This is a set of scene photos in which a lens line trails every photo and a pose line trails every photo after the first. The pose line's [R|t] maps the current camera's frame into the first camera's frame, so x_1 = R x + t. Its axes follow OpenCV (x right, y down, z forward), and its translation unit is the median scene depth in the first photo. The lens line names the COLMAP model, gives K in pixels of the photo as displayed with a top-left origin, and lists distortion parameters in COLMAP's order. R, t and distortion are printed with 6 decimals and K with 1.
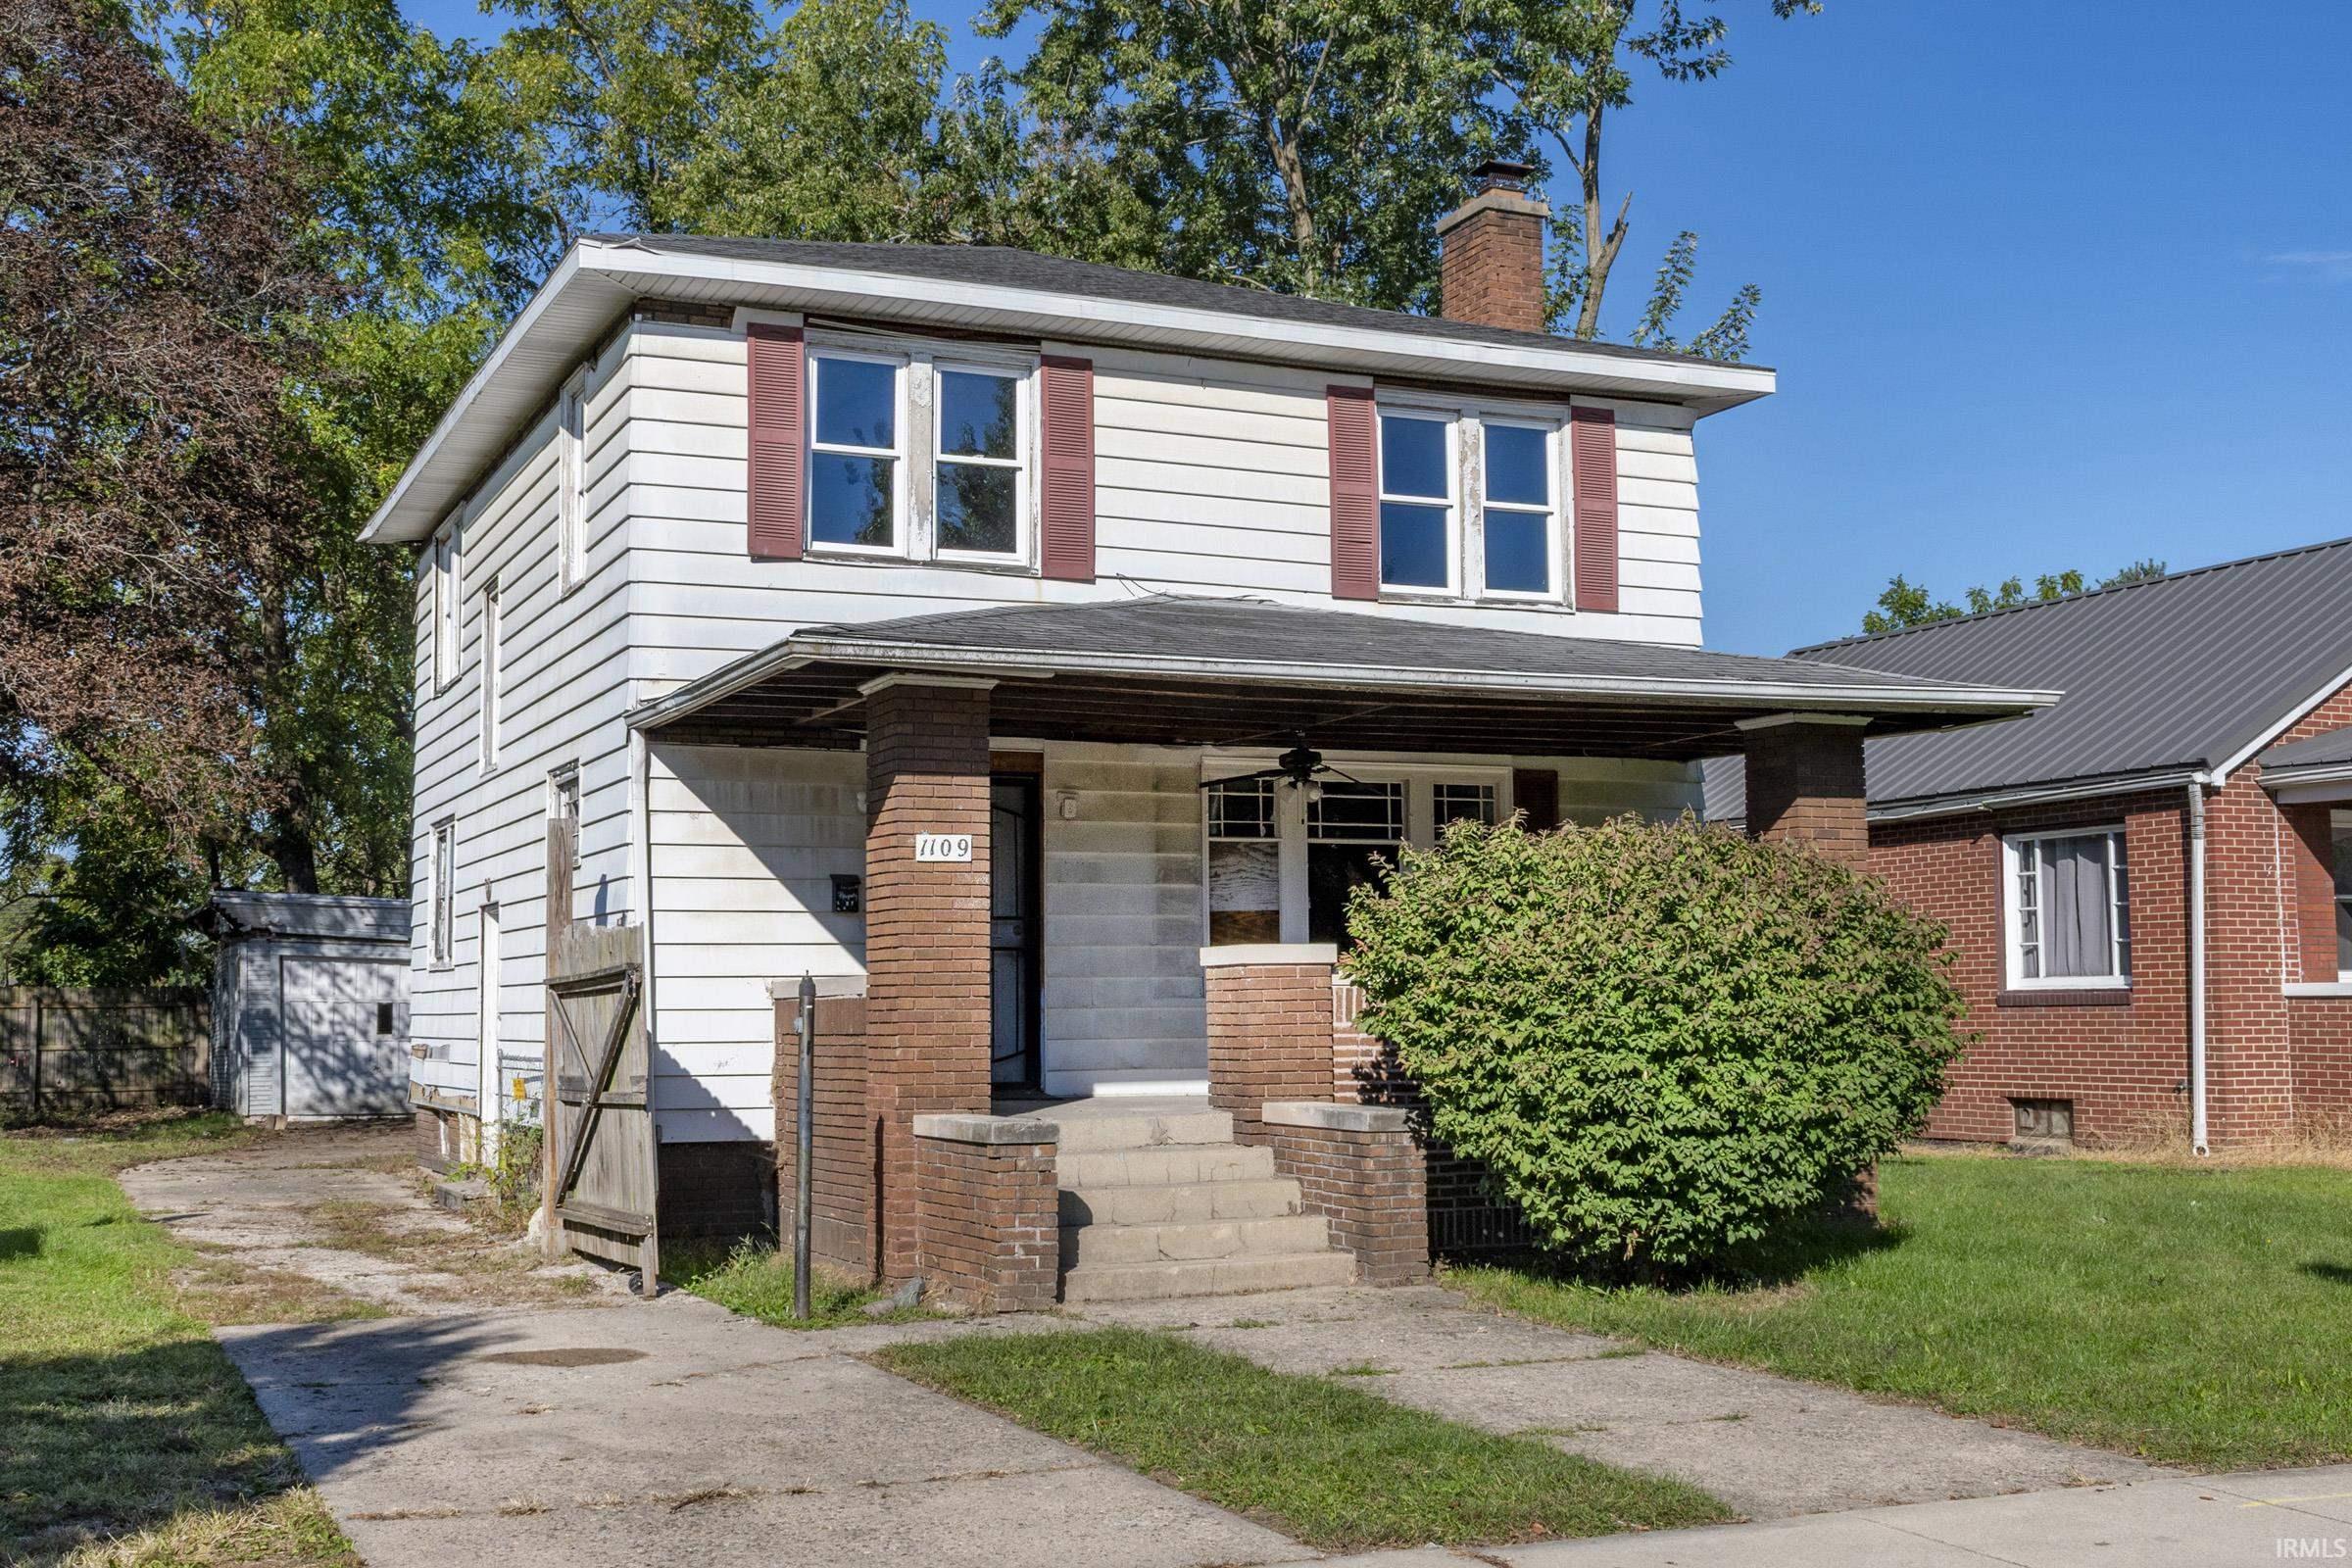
lens RADIAL K [[2692.0, 0, 1158.6], [0, 2692.0, 781.6], [0, 0, 1]] dist [-0.021988, 0.000000]
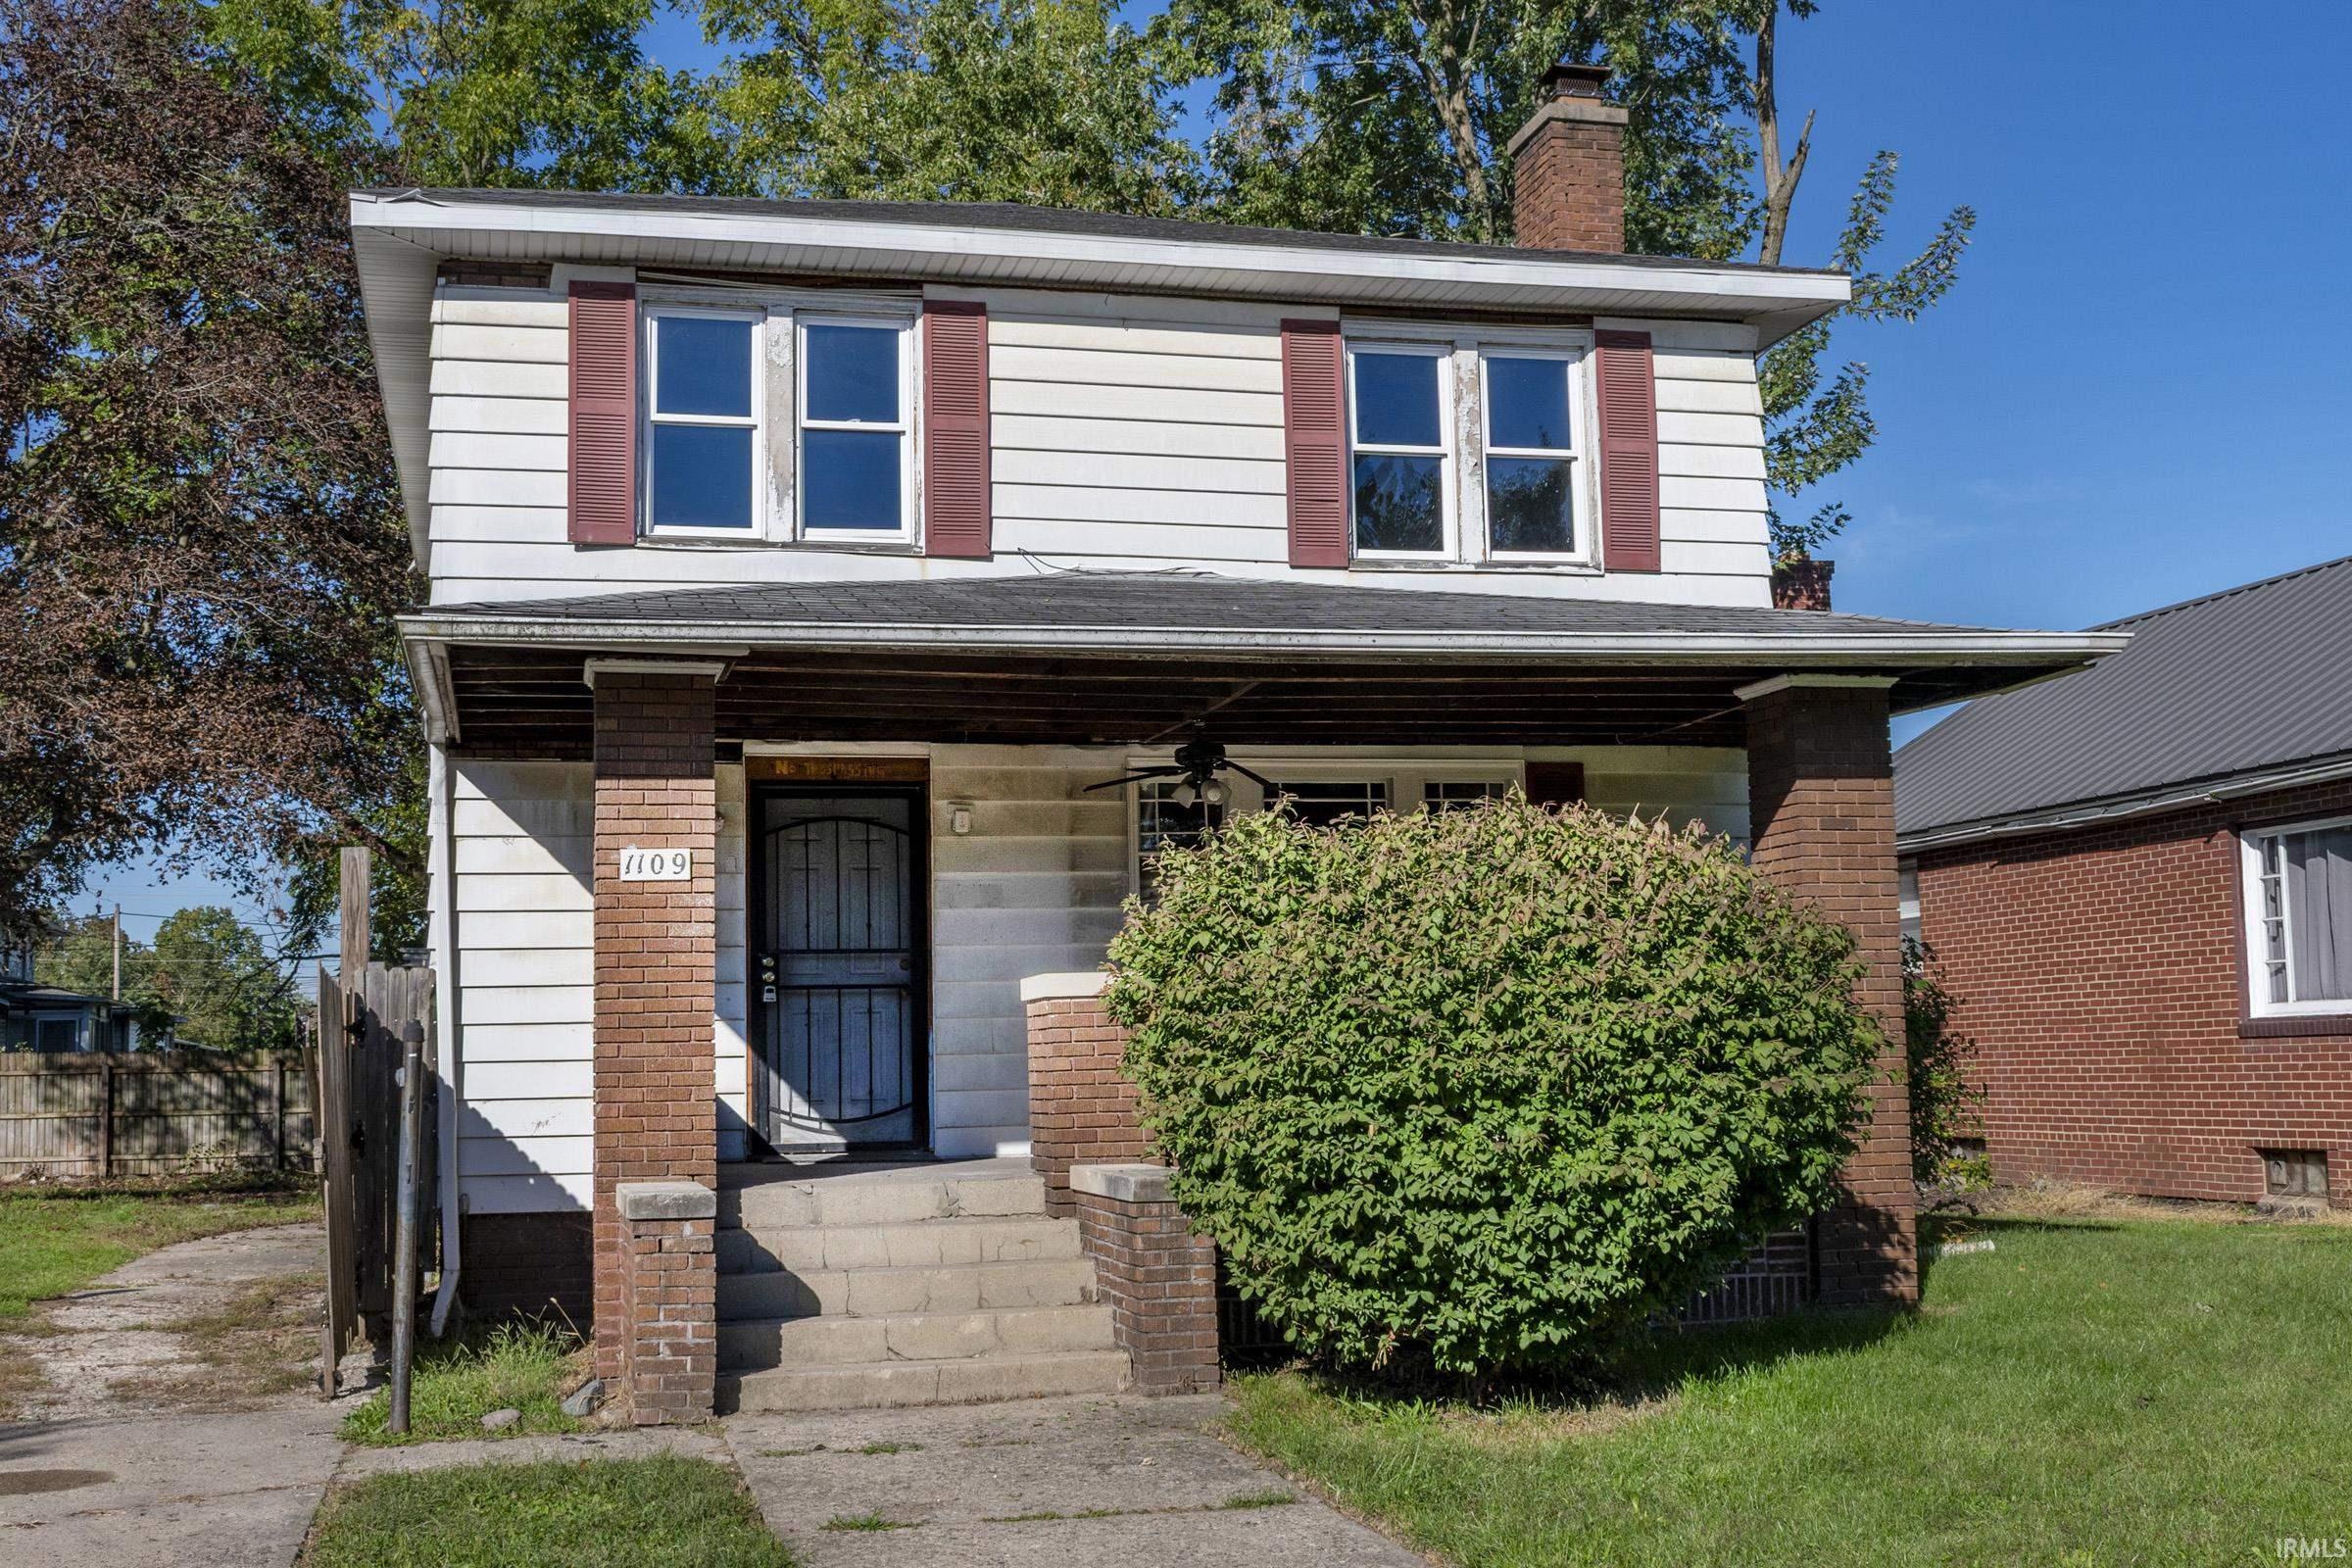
lens RADIAL K [[2692.0, 0, 1186.9], [0, 2692.0, 785.0], [0, 0, 1]] dist [-0.021988, 0.000000]
pose [[0.982683, -0.032067, -0.182499, 0.196498], [0.028746, 0.999370, -0.020815, 0.018254], [0.183051, 0.015208, 0.982986, 0.168752]]
